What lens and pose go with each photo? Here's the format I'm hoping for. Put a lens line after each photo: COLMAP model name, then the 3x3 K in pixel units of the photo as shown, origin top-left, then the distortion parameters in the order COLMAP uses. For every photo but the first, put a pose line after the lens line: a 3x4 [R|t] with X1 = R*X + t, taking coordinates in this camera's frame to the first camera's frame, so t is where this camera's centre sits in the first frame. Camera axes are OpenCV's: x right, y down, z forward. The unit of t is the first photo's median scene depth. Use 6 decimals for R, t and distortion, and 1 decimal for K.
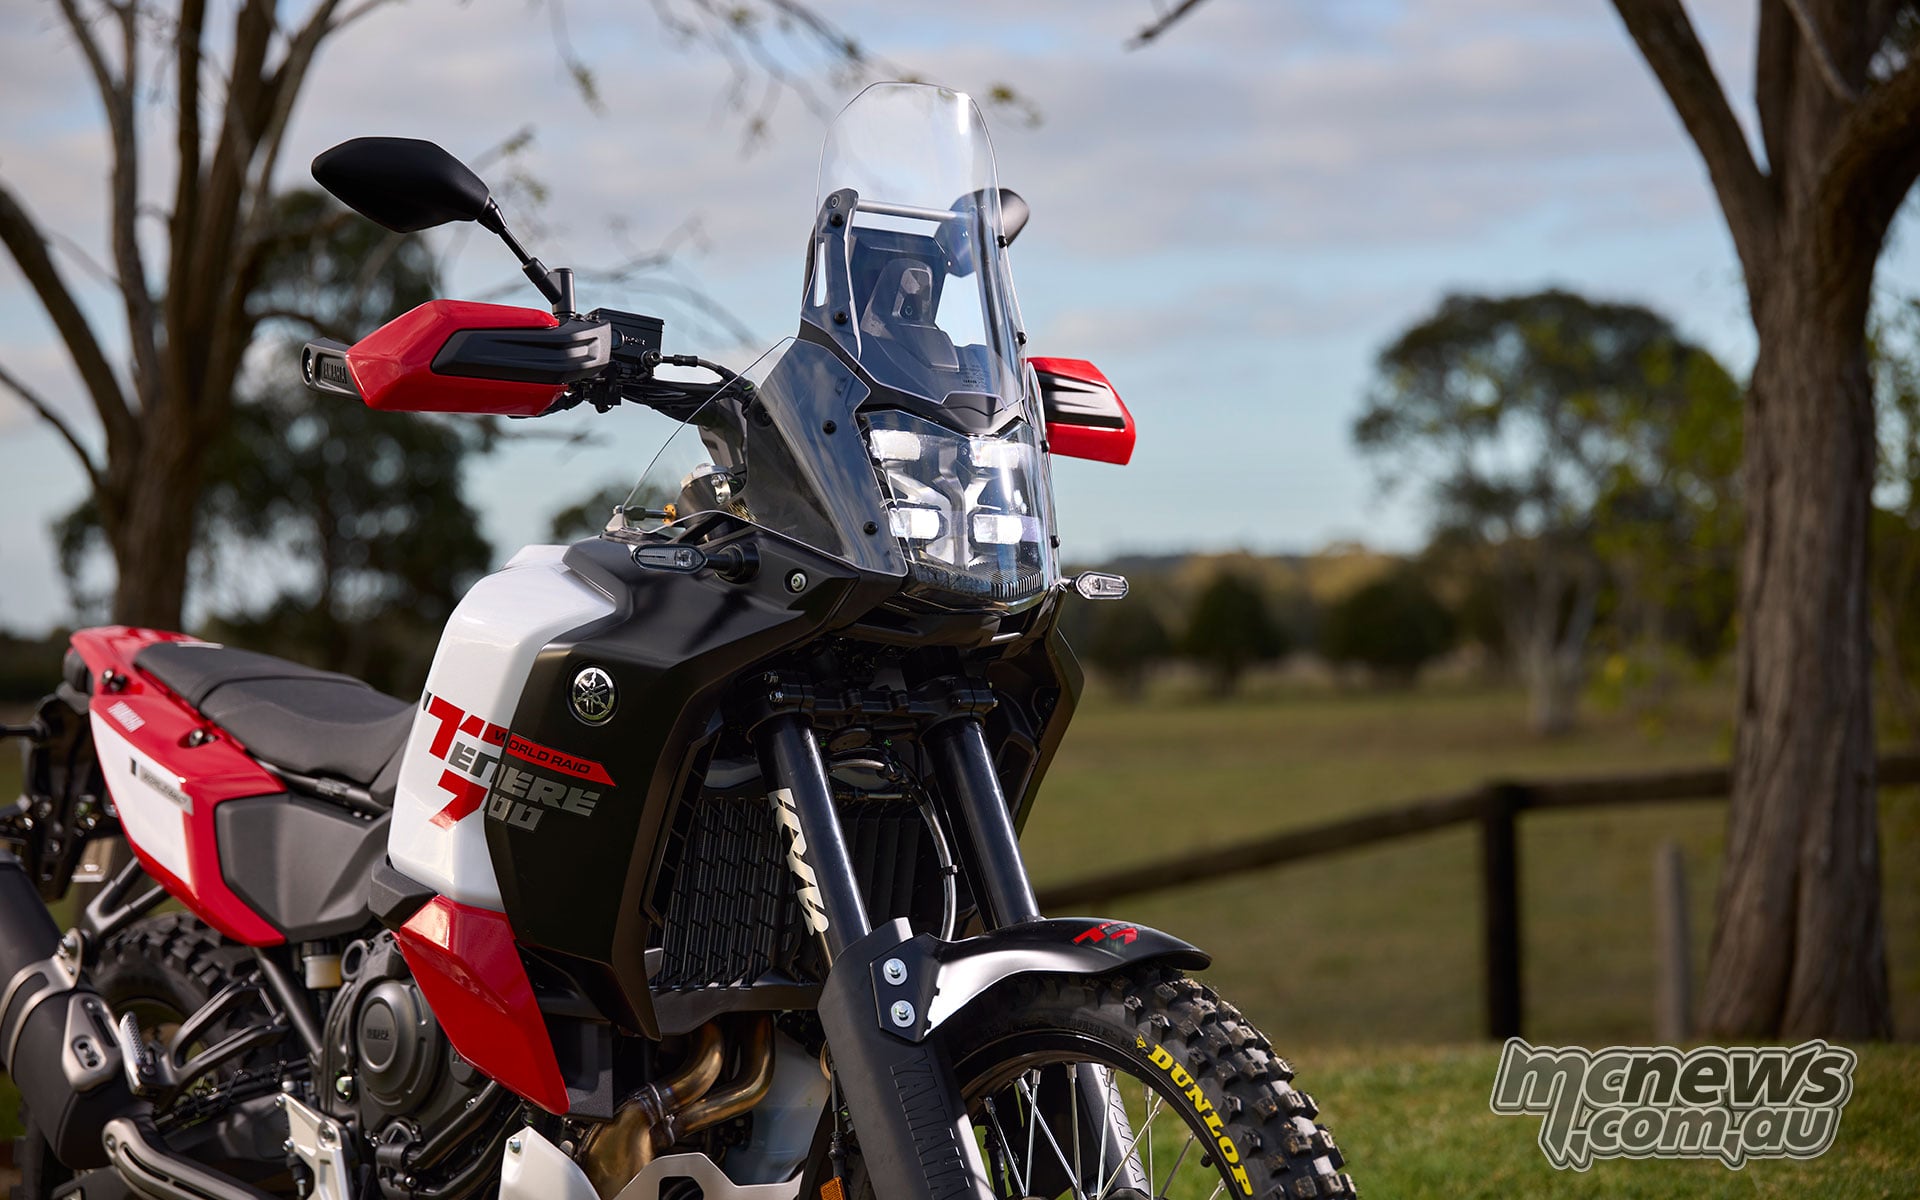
lens RADIAL K [[4537.0, 0, 955.8], [0, 4537.0, 585.1], [0, 0, 1]] dist [0.086661, 0.000000]
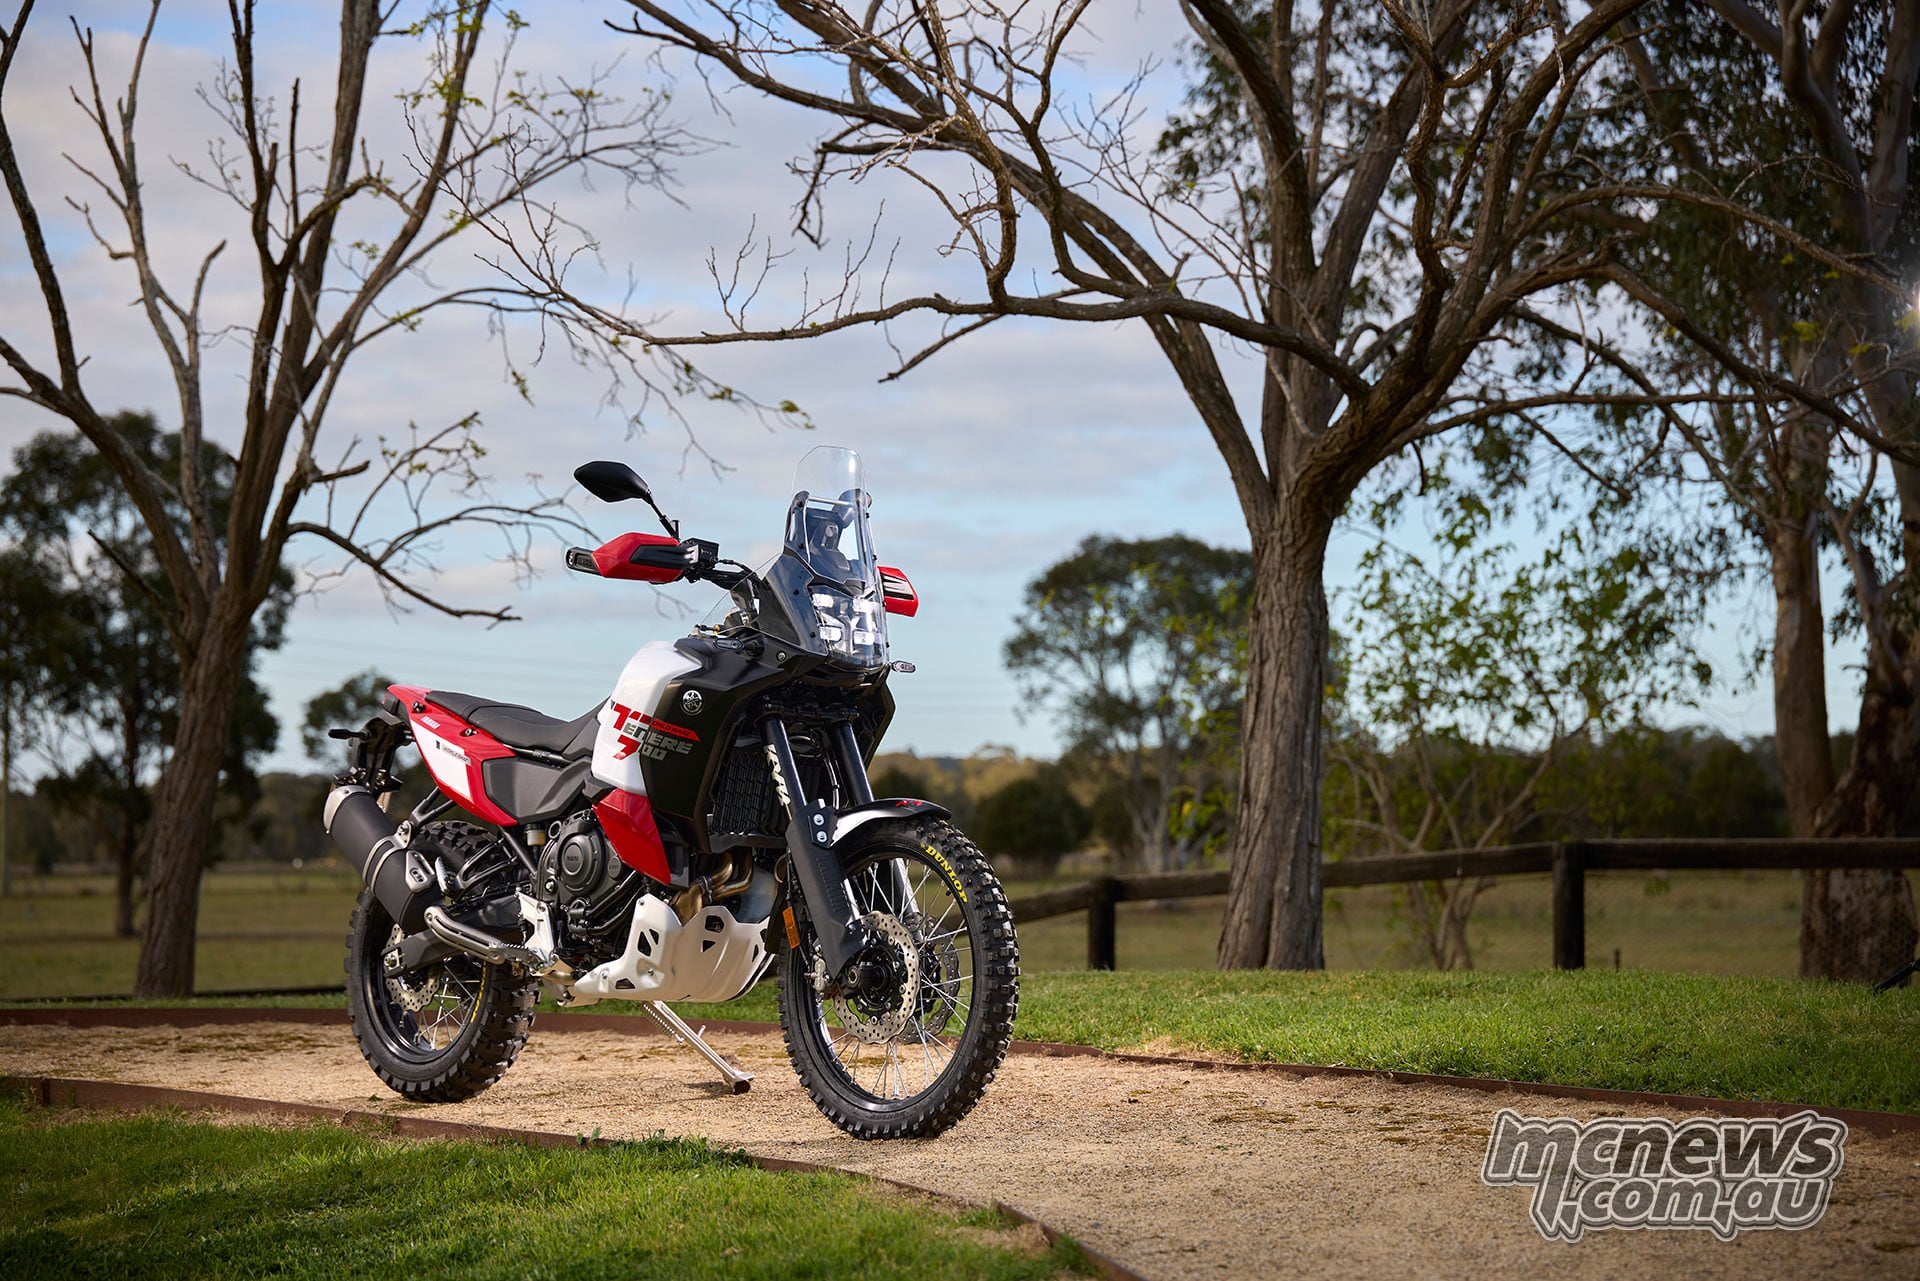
lens RADIAL K [[4354.7, 0, 962.6], [0, 4354.7, 648.3], [0, 0, 1]] dist [0.067197, 0.000000]
pose [[0.996425, 0.033336, 0.077631, -0.112188], [-0.030522, 0.998843, -0.037152, 0.073440], [-0.078779, 0.034649, 0.996290, -1.221411]]
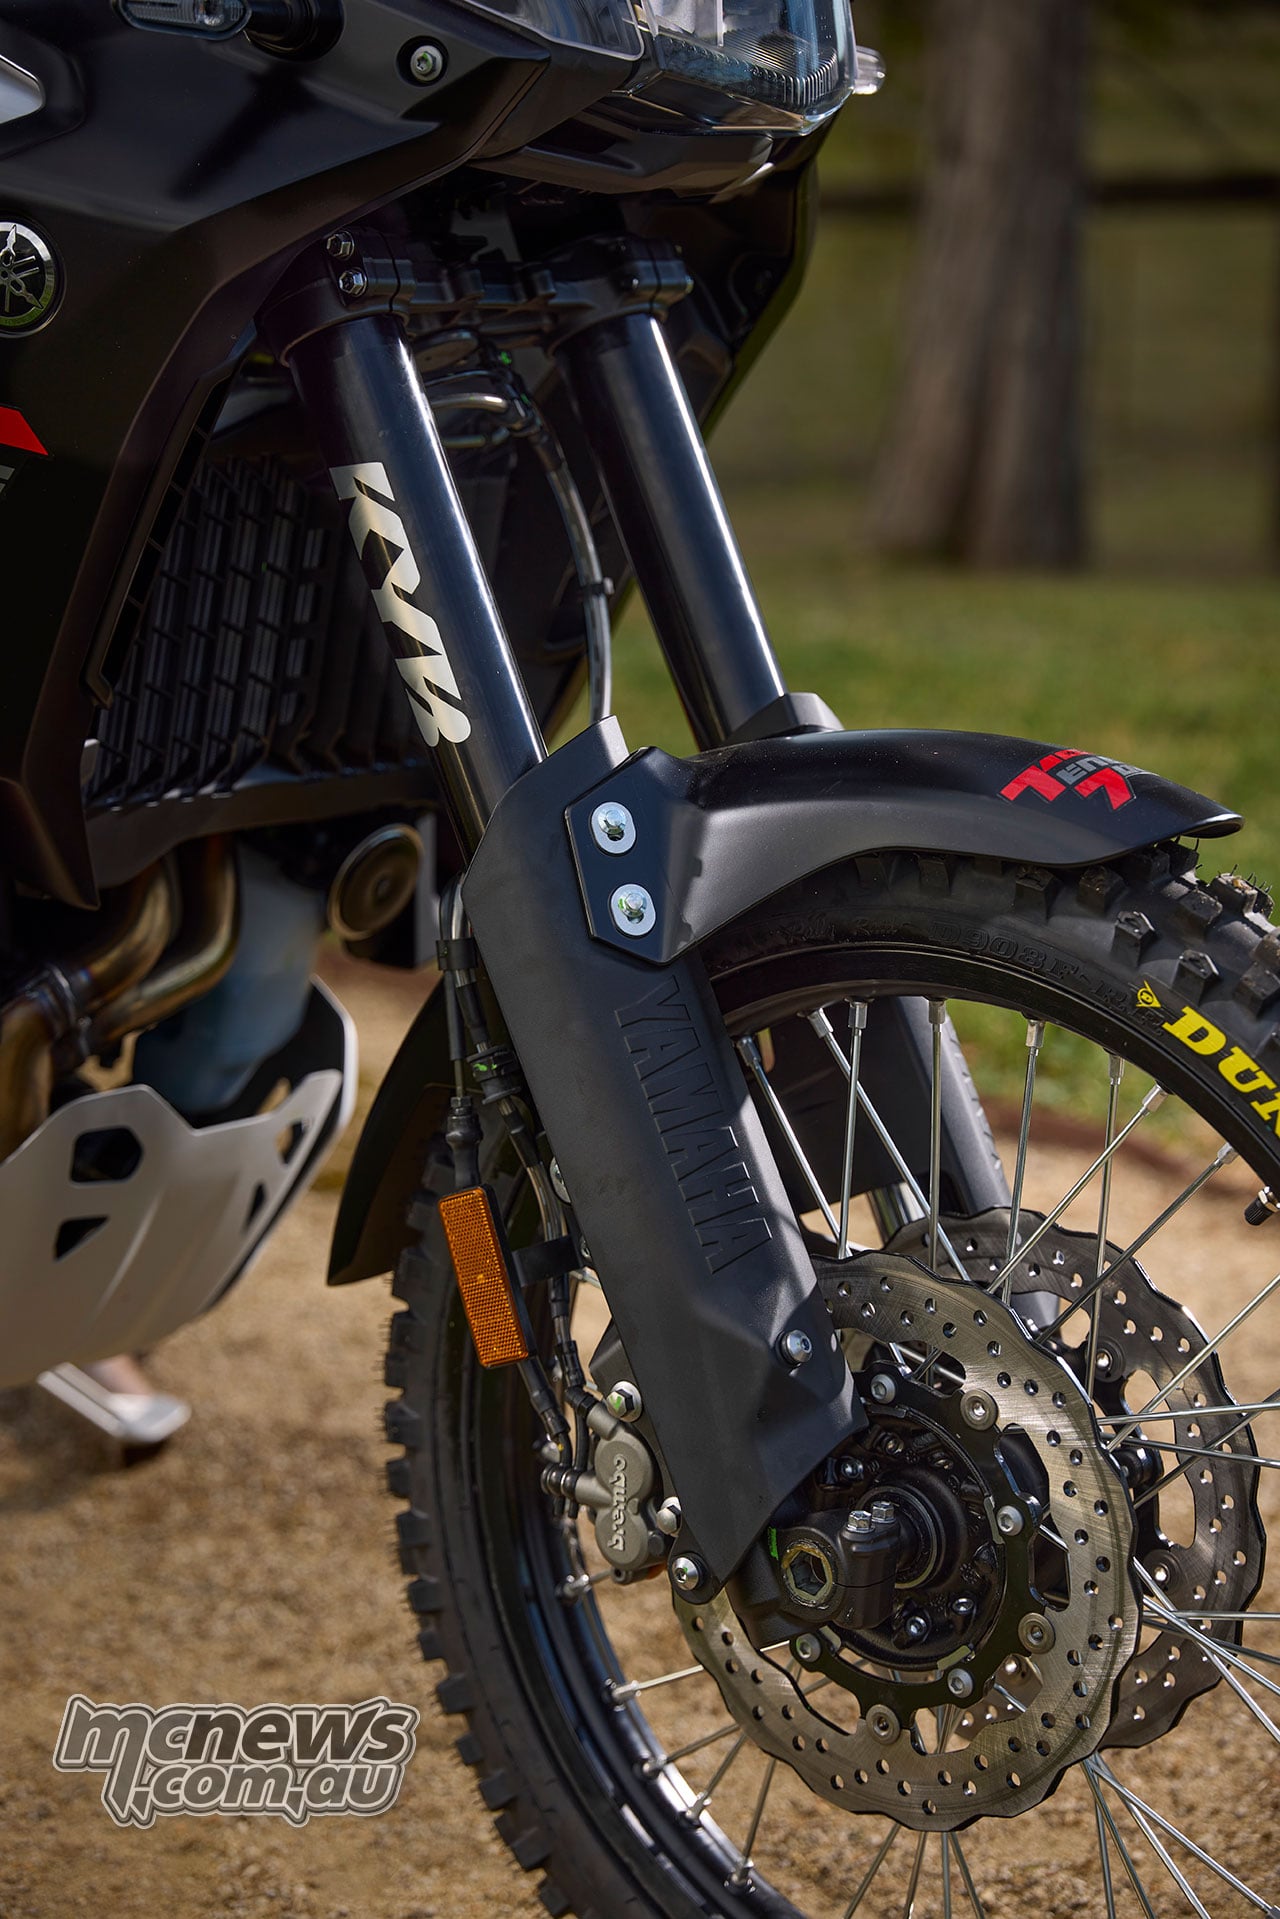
lens RADIAL K [[4352.4, 0, 640.7], [0, 4352.4, 962.9], [0, 0, 1]] dist [0.067197, 0.000000]
pose [[0.974369, -0.014058, 0.224518, -0.117215], [-0.038561, 0.972836, 0.228261, -0.014488], [-0.221628, -0.231068, 0.947359, 0.485940]]
